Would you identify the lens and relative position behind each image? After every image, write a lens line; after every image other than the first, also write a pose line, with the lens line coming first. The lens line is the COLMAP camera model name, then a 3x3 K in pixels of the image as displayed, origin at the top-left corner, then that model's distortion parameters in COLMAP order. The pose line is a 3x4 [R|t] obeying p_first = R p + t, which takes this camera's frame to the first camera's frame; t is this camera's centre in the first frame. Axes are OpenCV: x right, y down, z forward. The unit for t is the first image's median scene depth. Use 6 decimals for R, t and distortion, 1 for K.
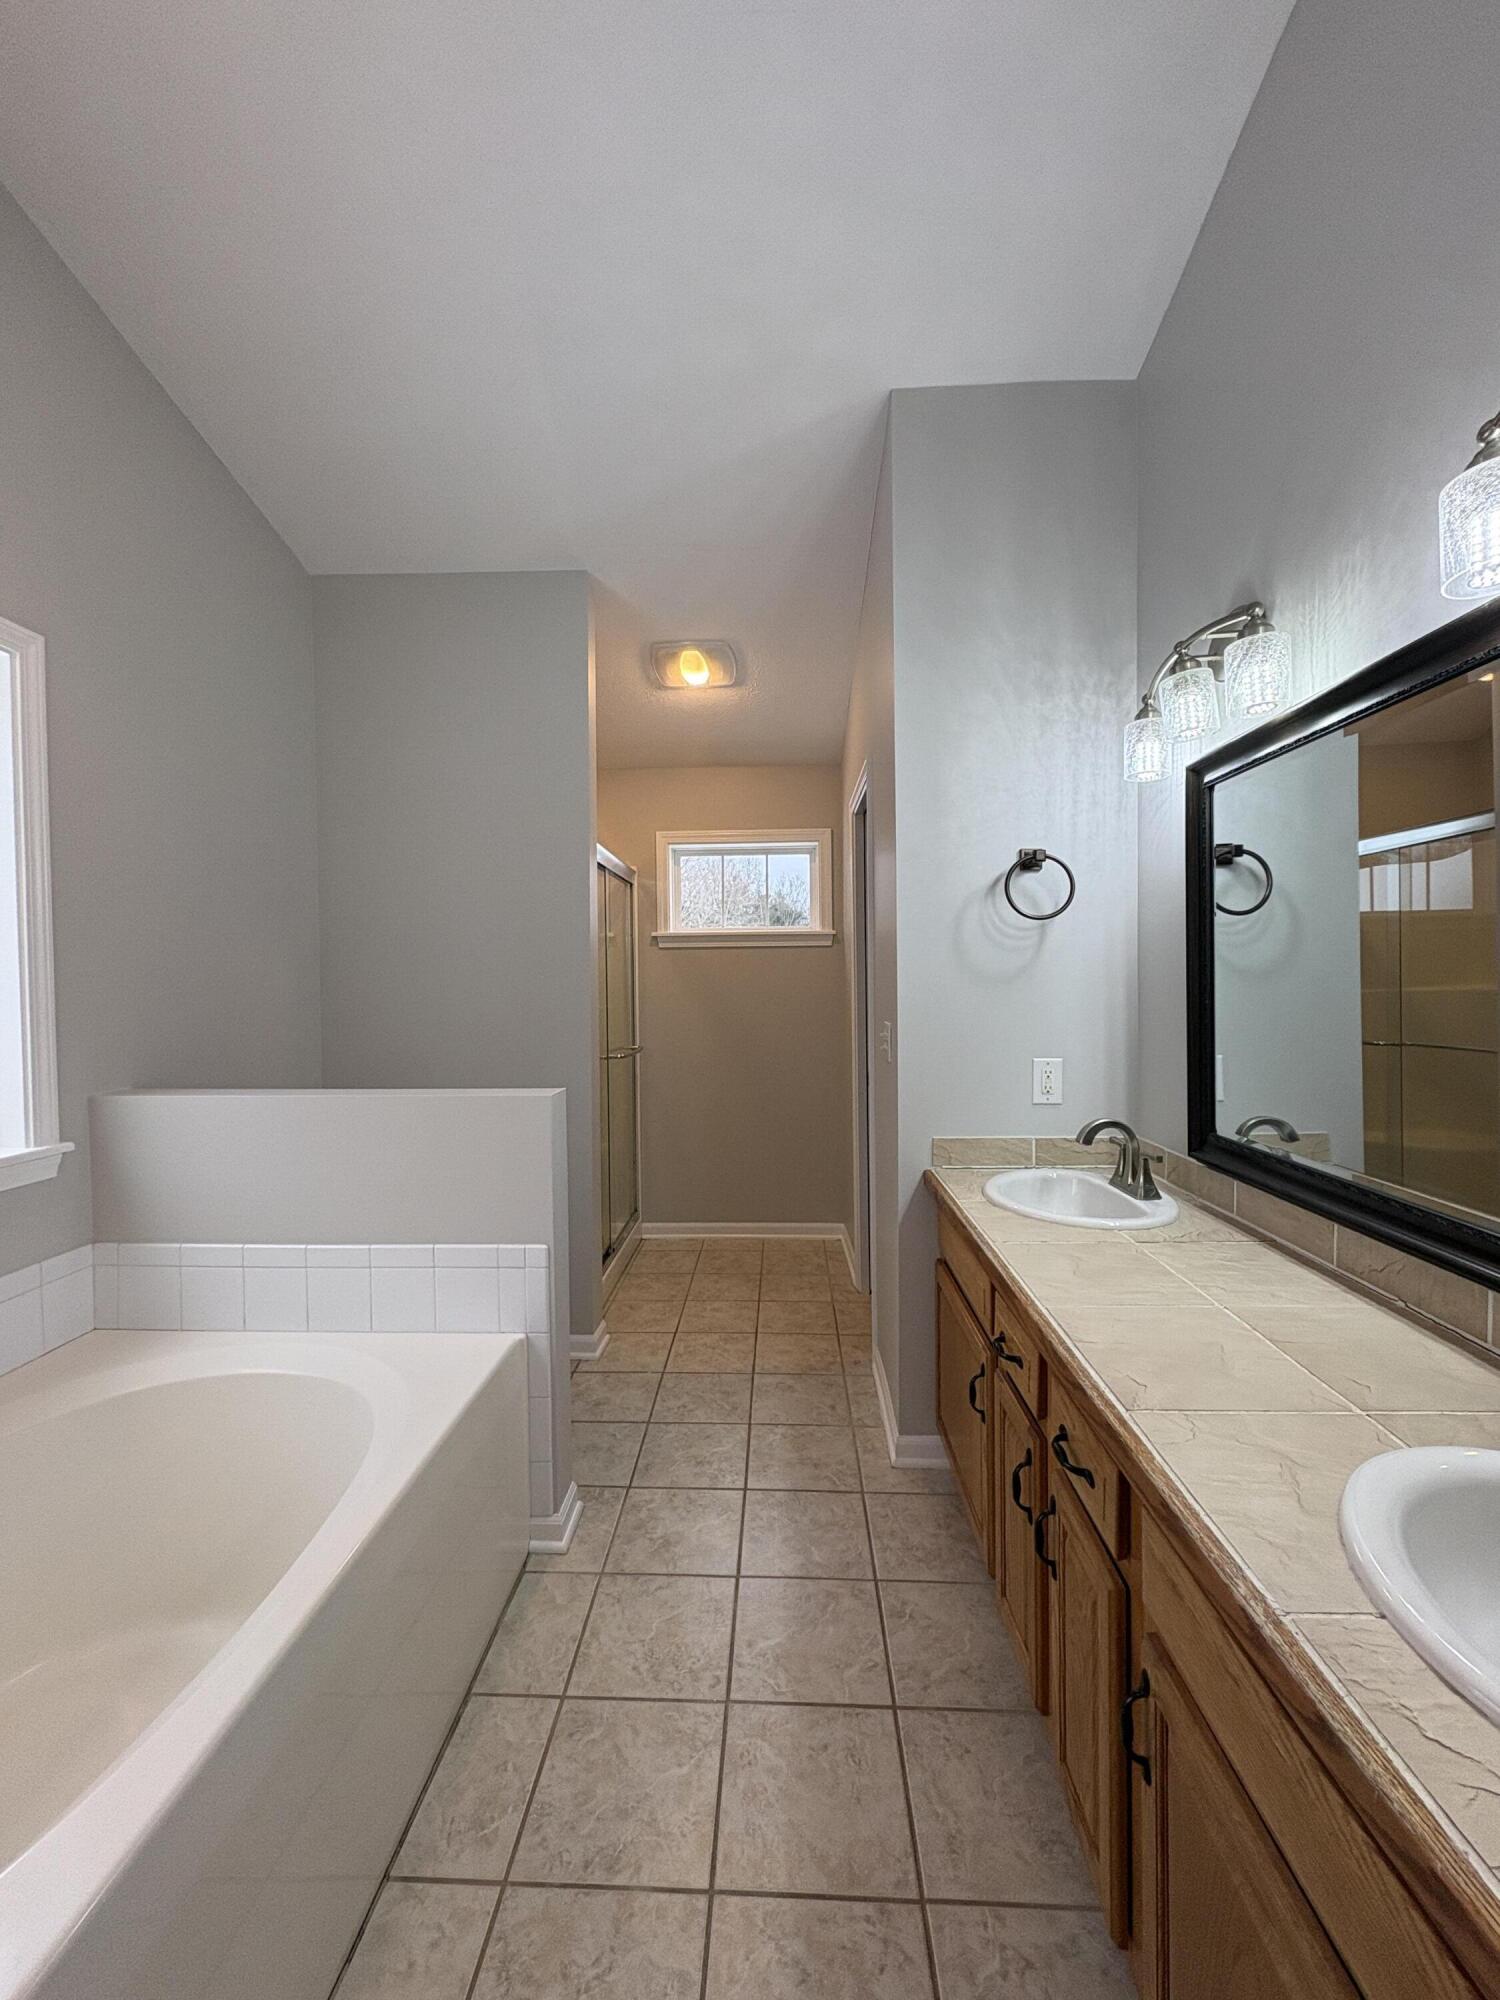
lens RADIAL K [[796.4, 0, 751.5], [0, 796.4, 996.2], [0, 0, 1]] dist [0.000469, 0.000069]
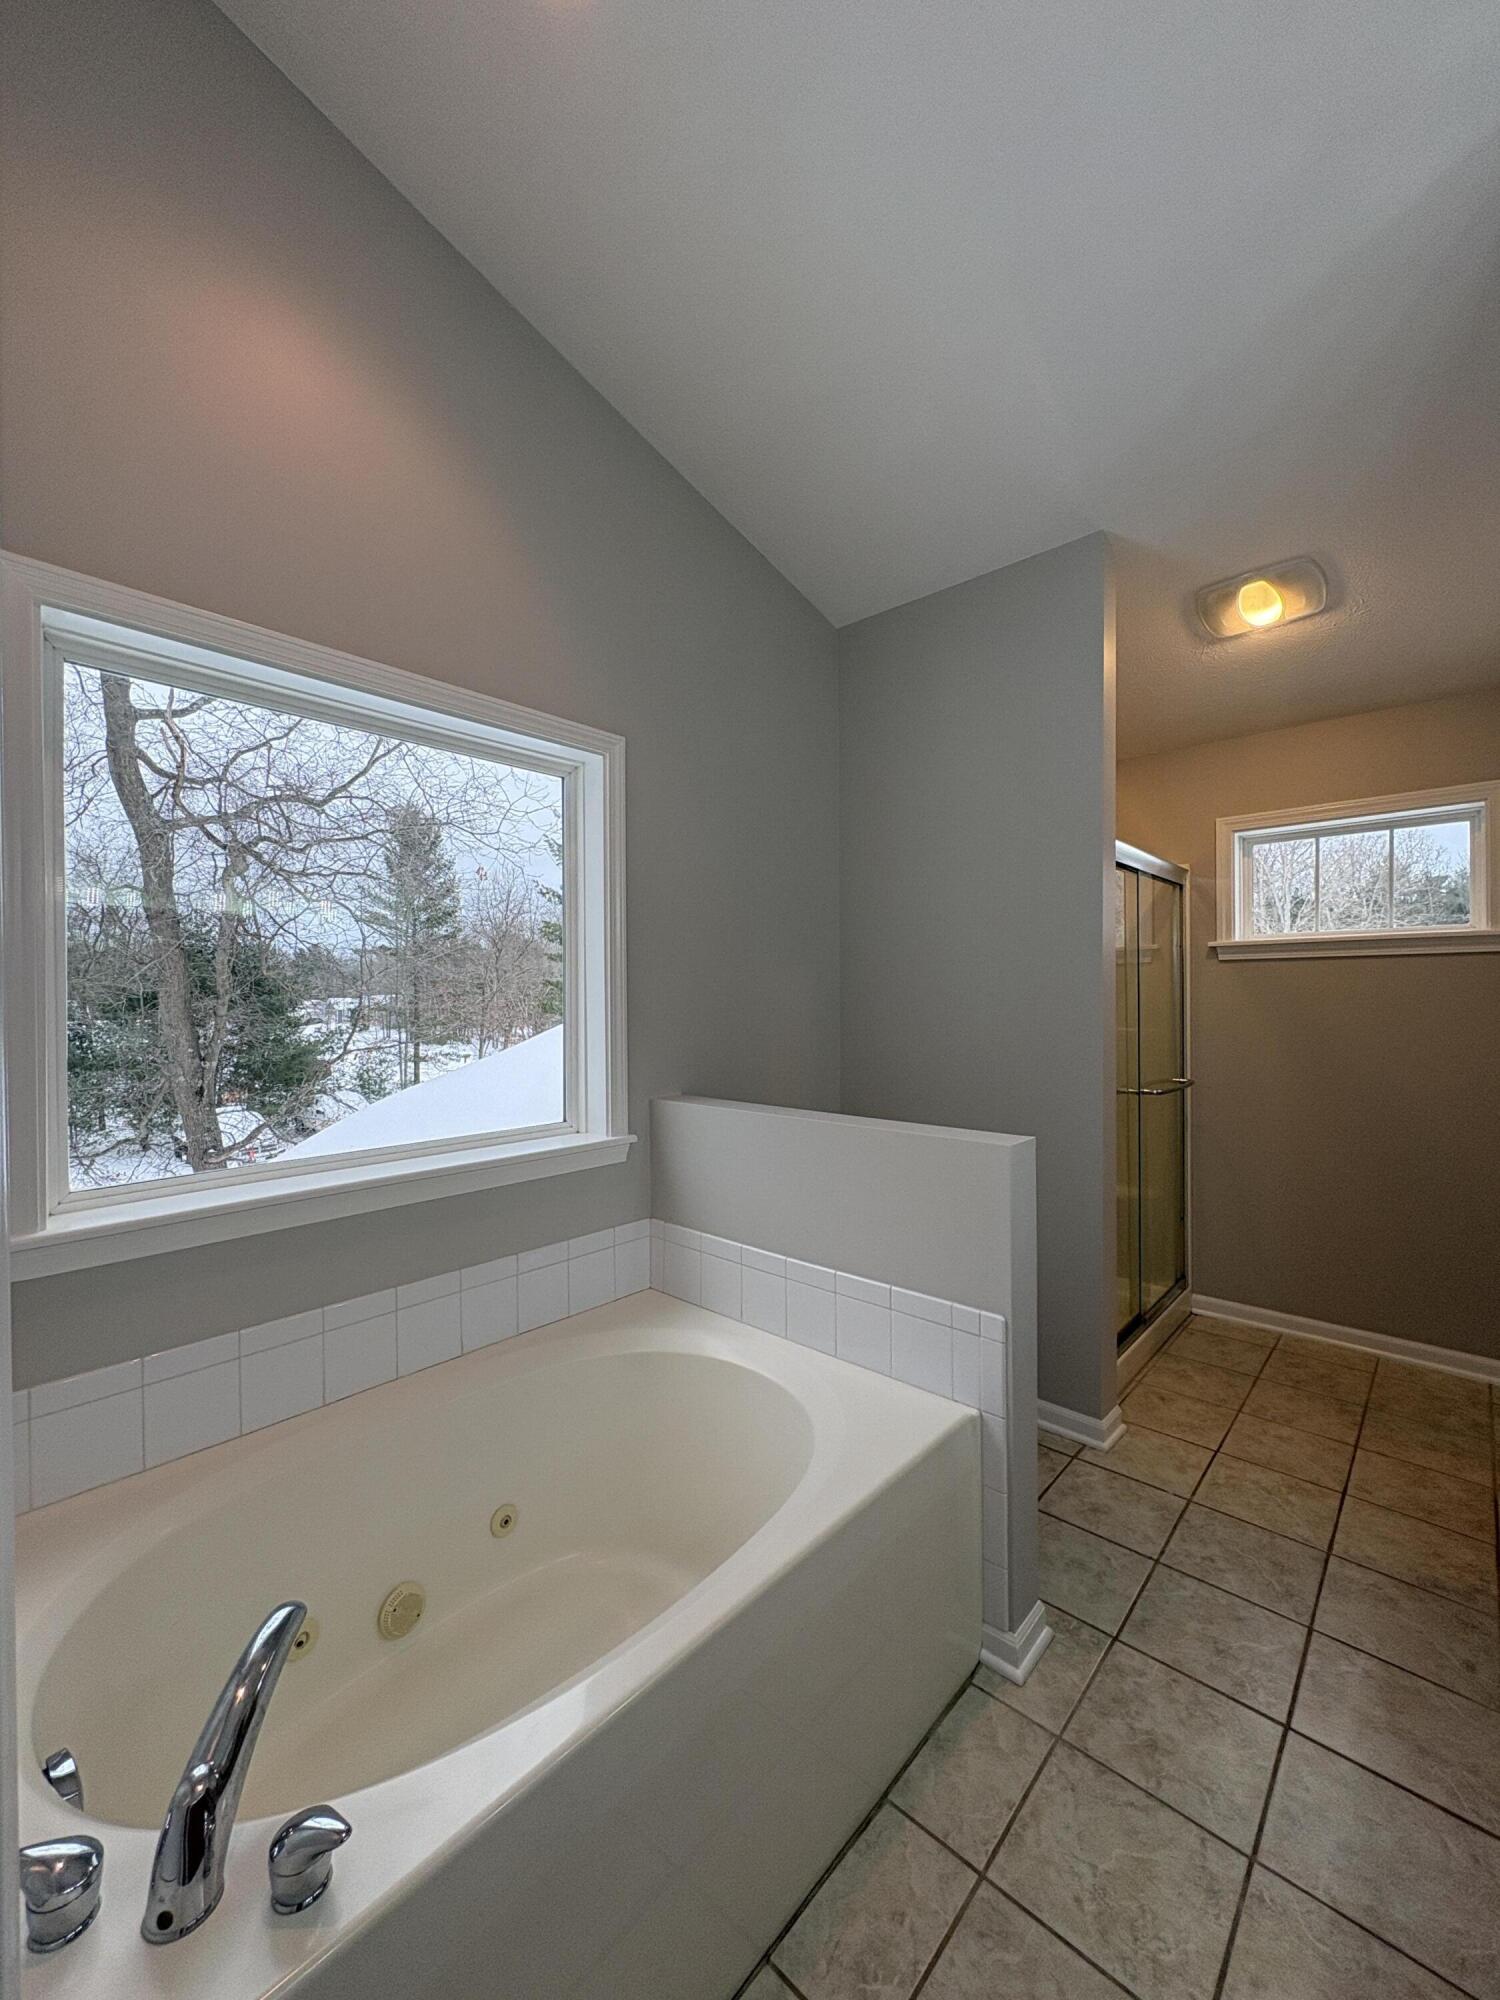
lens RADIAL K [[796.4, 0, 748.5], [0, 796.4, 997.6], [0, 0, 1]] dist [0.000469, 0.000069]
pose [[0.767840, 0.005892, -0.640615, 0.067432], [-0.012137, 0.999912, -0.005351, -0.022874], [0.640527, 0.011884, 0.767844, 0.119869]]
